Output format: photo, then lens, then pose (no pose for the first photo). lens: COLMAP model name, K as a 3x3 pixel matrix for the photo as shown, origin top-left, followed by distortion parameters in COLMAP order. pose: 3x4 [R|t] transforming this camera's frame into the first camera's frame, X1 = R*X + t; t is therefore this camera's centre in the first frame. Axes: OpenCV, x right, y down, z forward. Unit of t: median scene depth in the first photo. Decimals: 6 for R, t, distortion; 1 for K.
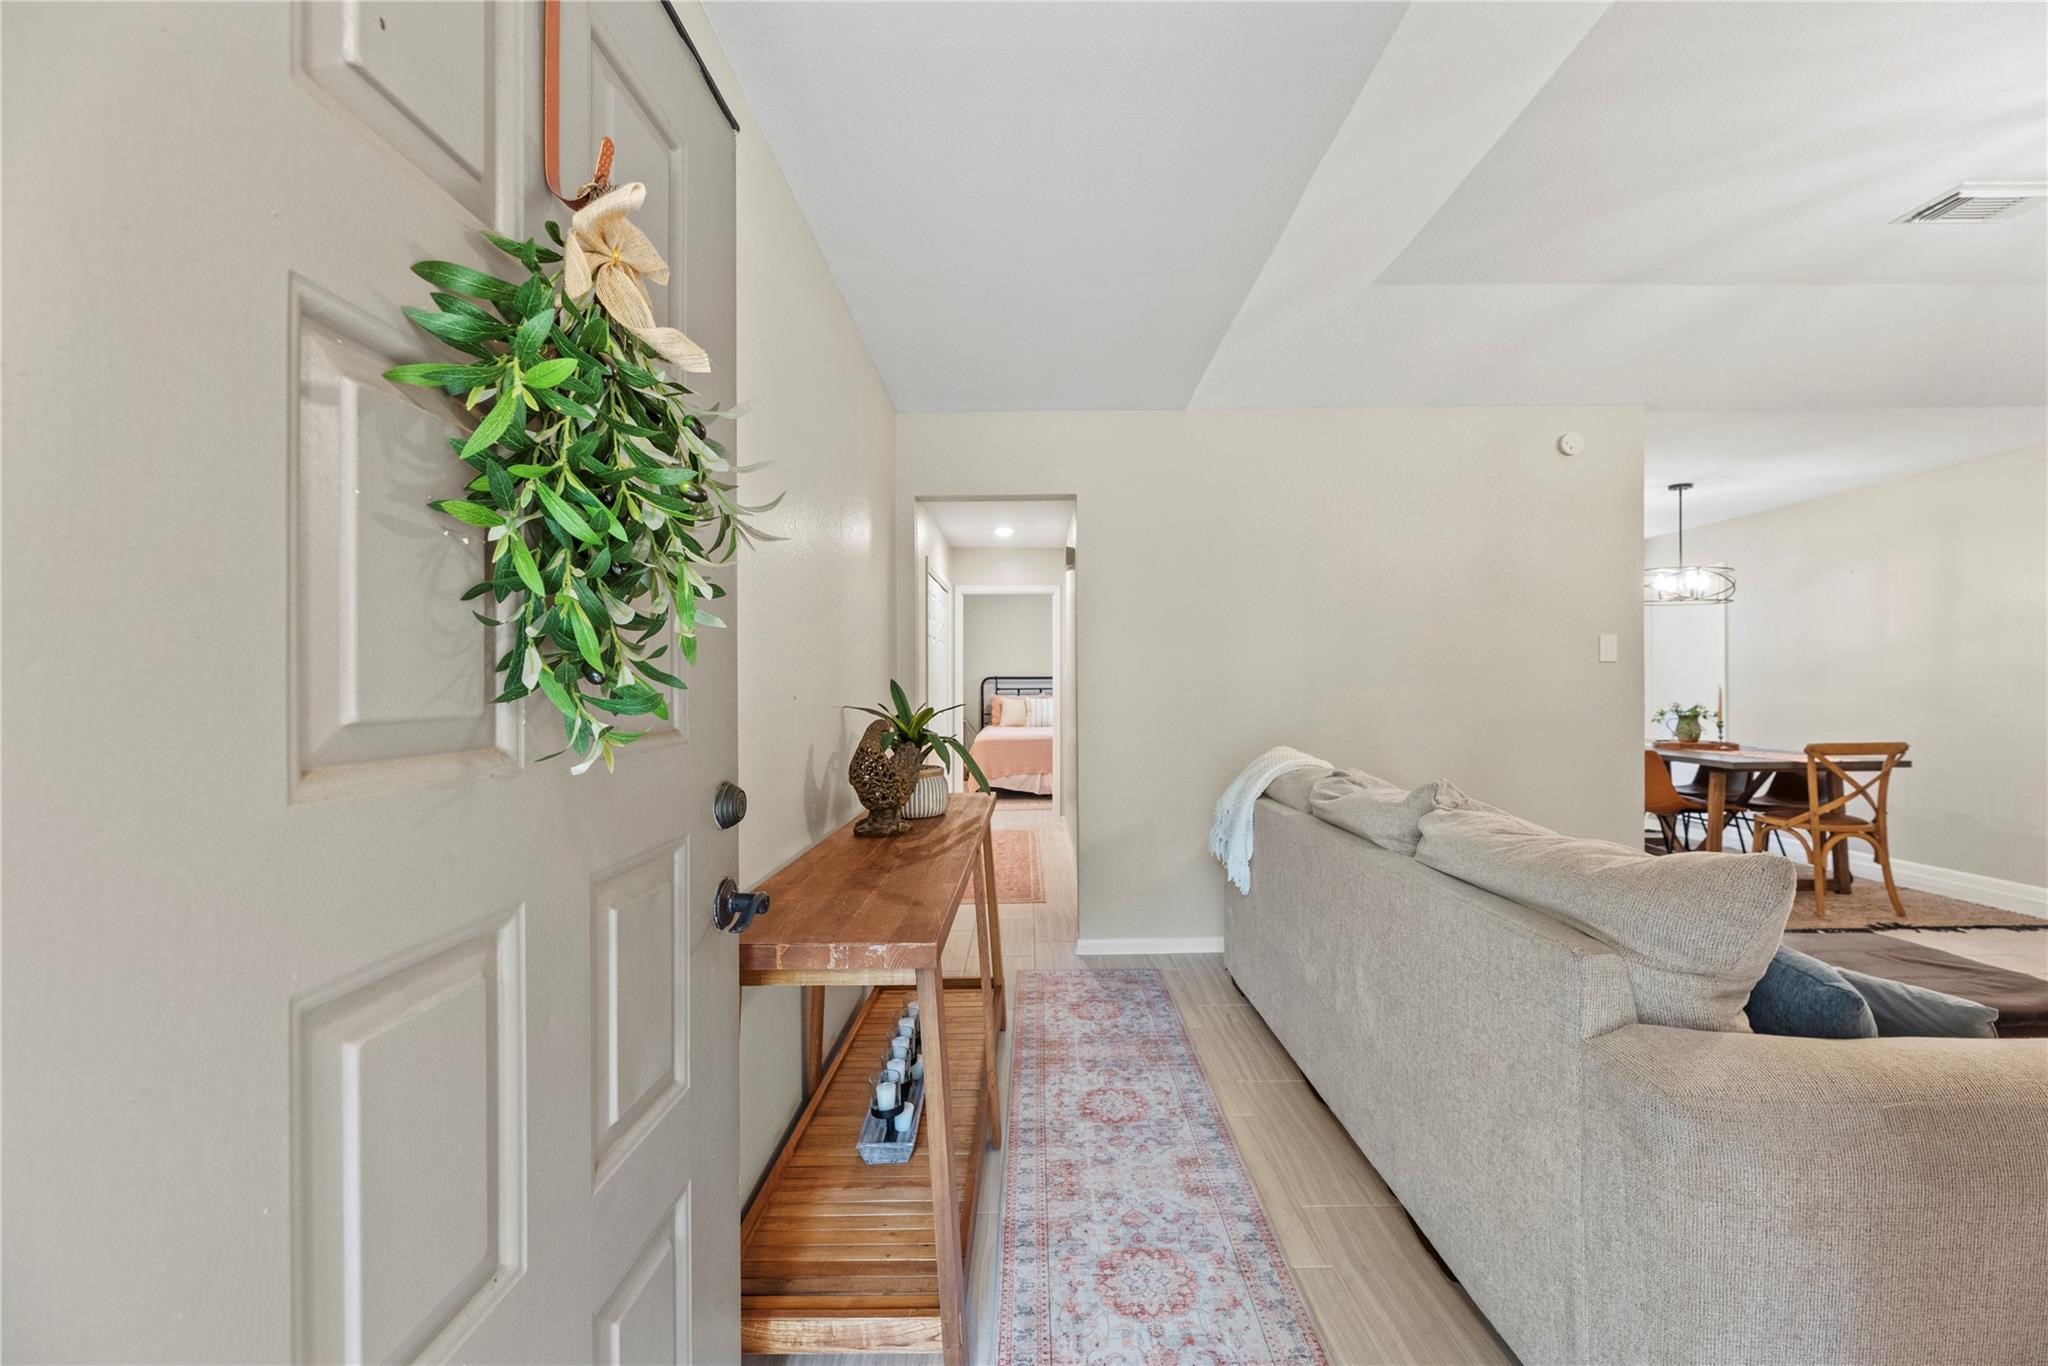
lens RADIAL K [[837.5, 0, 1035.8], [0, 837.5, 667.8], [0, 0, 1]] dist [-0.005208, -0.000403]
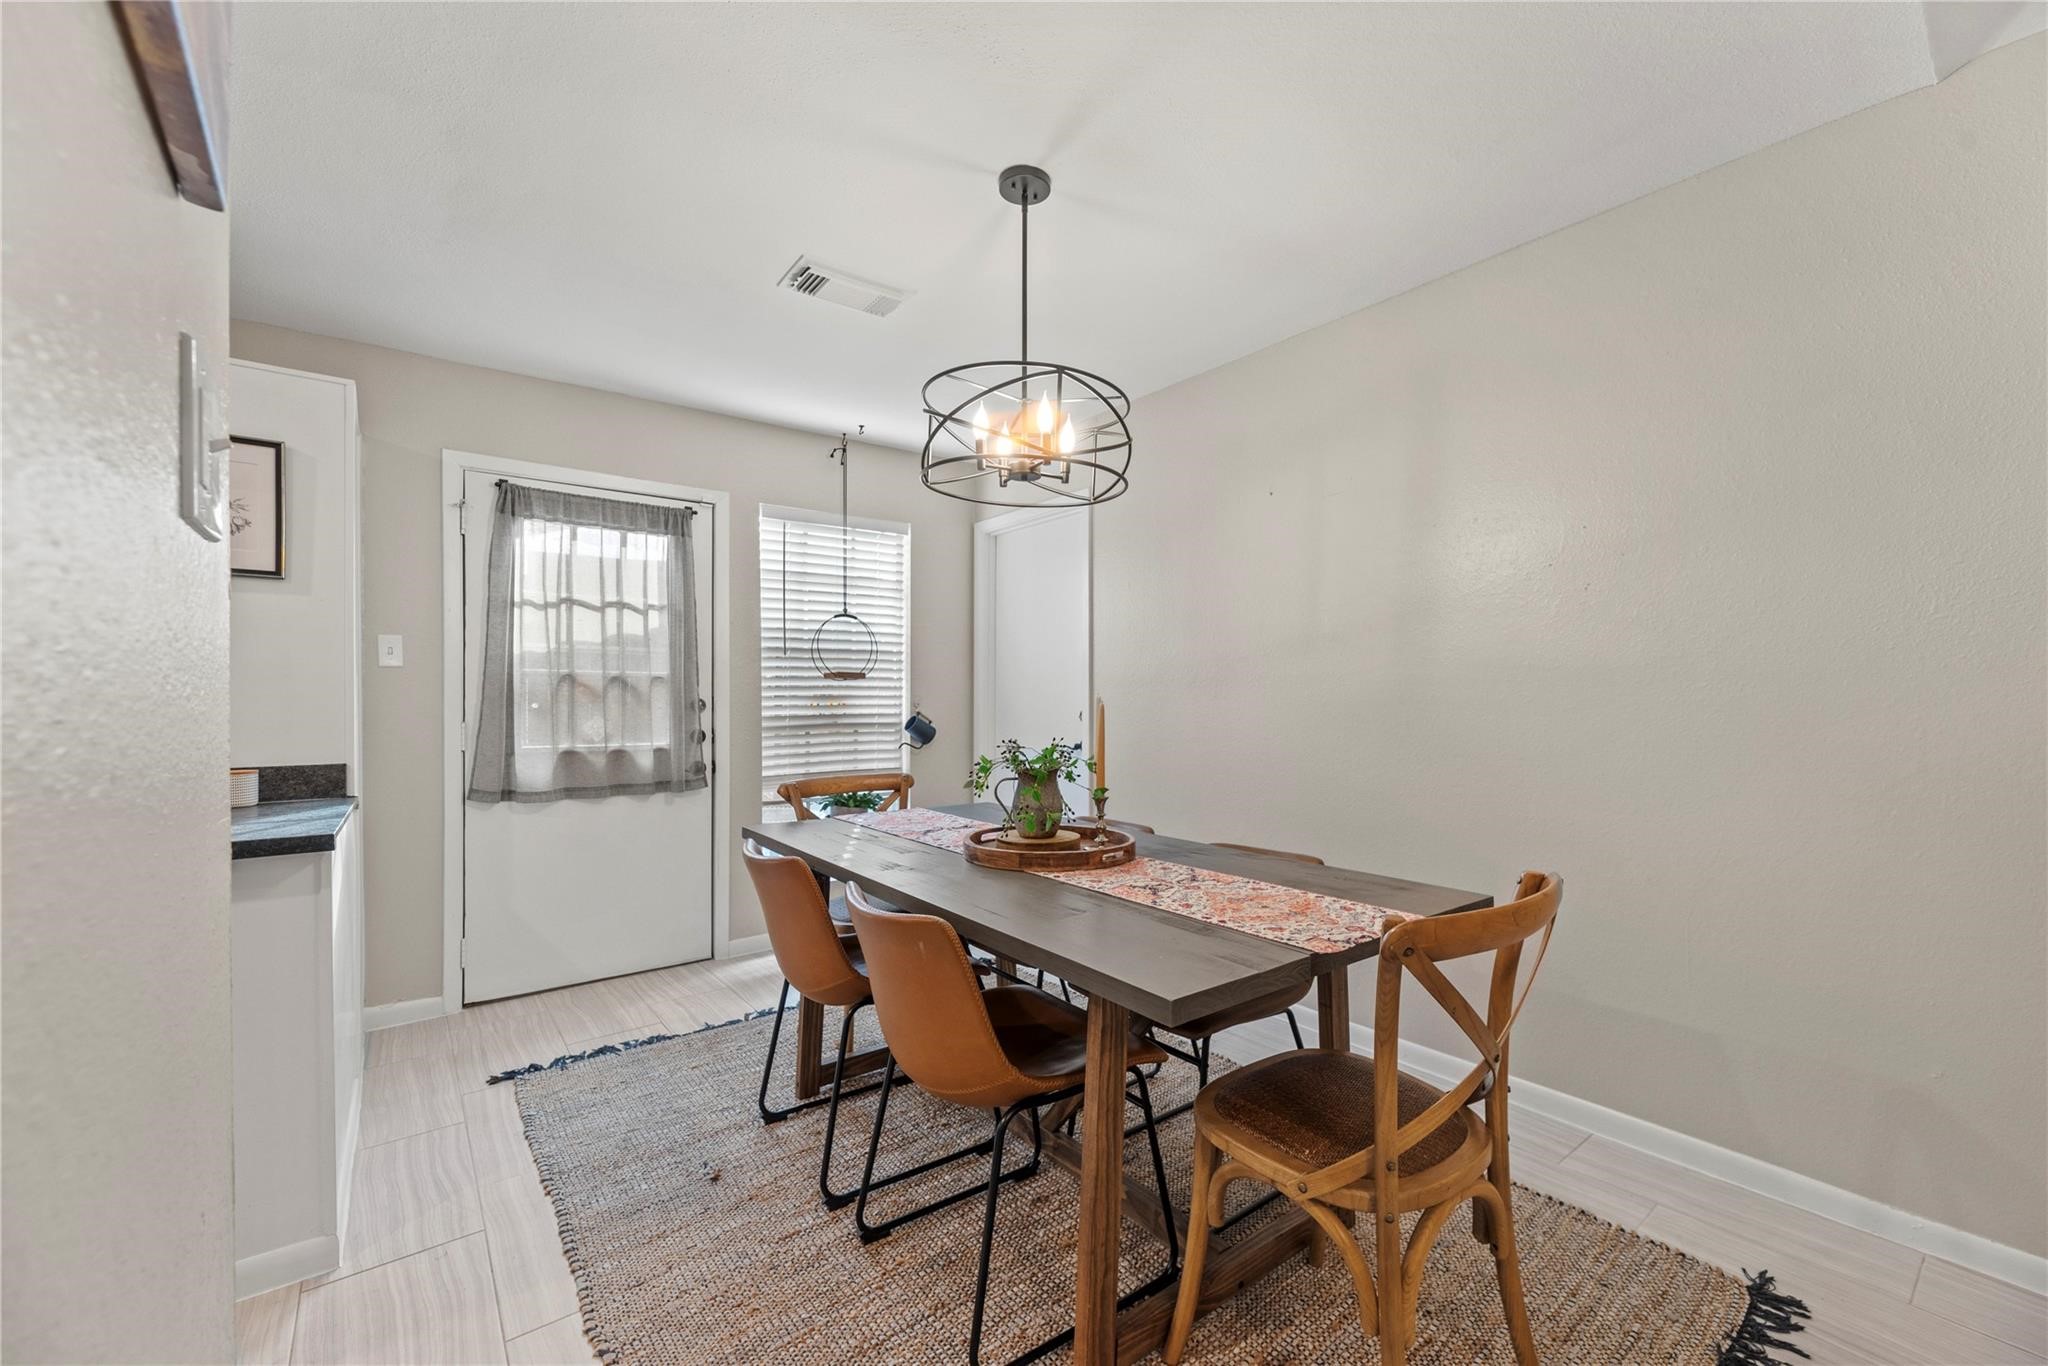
lens RADIAL K [[837.5, 0, 1027.3], [0, 837.5, 697.7], [0, 0, 1]] dist [-0.005208, -0.000403]
pose [[0.817963, 0.002933, 0.575263, 0.549261], [0.002457, 0.999960, -0.008593, 0.026207], [-0.575265, 0.008442, 0.817923, 0.677632]]
